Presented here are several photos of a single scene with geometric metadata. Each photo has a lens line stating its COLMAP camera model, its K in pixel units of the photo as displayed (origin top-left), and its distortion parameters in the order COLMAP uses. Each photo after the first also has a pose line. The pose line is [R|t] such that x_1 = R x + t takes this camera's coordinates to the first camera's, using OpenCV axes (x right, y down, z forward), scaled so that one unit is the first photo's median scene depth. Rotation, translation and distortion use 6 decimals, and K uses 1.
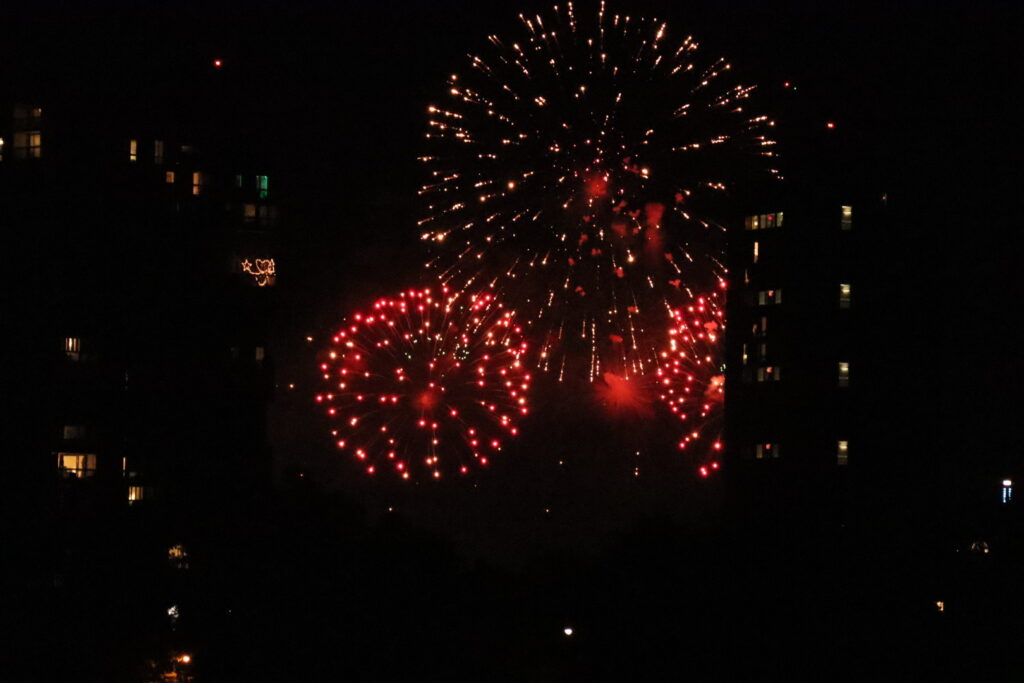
lens RADIAL K [[4712.6, 0, 509.8], [0, 4712.6, 341.5], [0, 0, 1]] dist [0.876315, 0.000000]
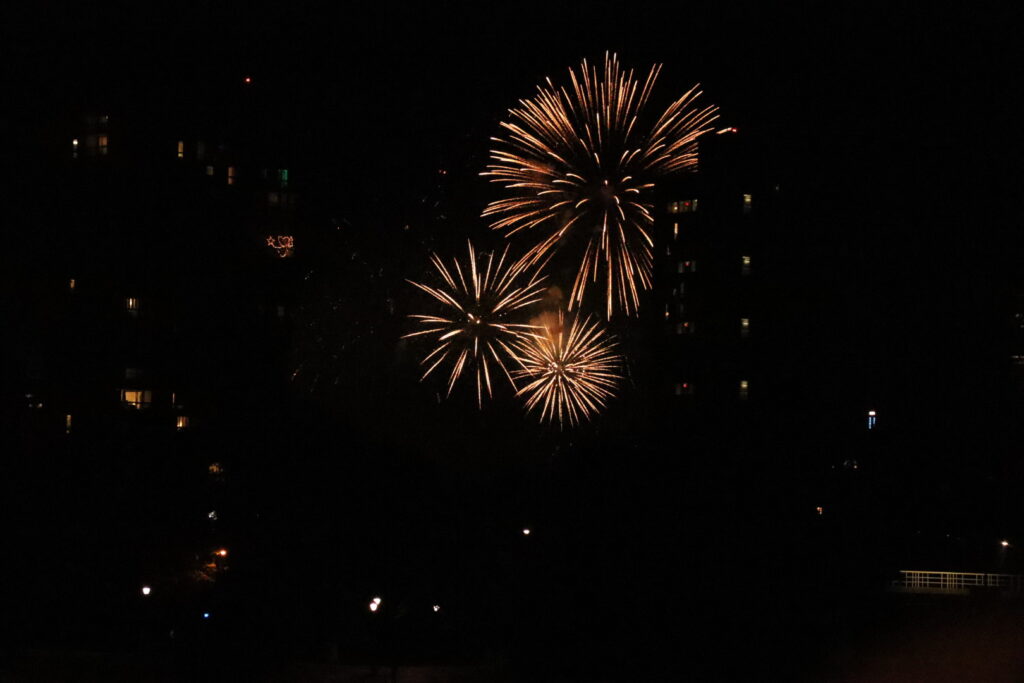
lens RADIAL K [[4614.9, 0, 560.3], [0, 4614.9, 337.9], [0, 0, 1]] dist [0.790644, 0.000000]
pose [[0.999992, 0.001131, 0.003857, 0.016630], [-0.001175, 0.999935, 0.011324, -0.004322], [-0.003844, -0.011328, 0.999928, -0.232755]]
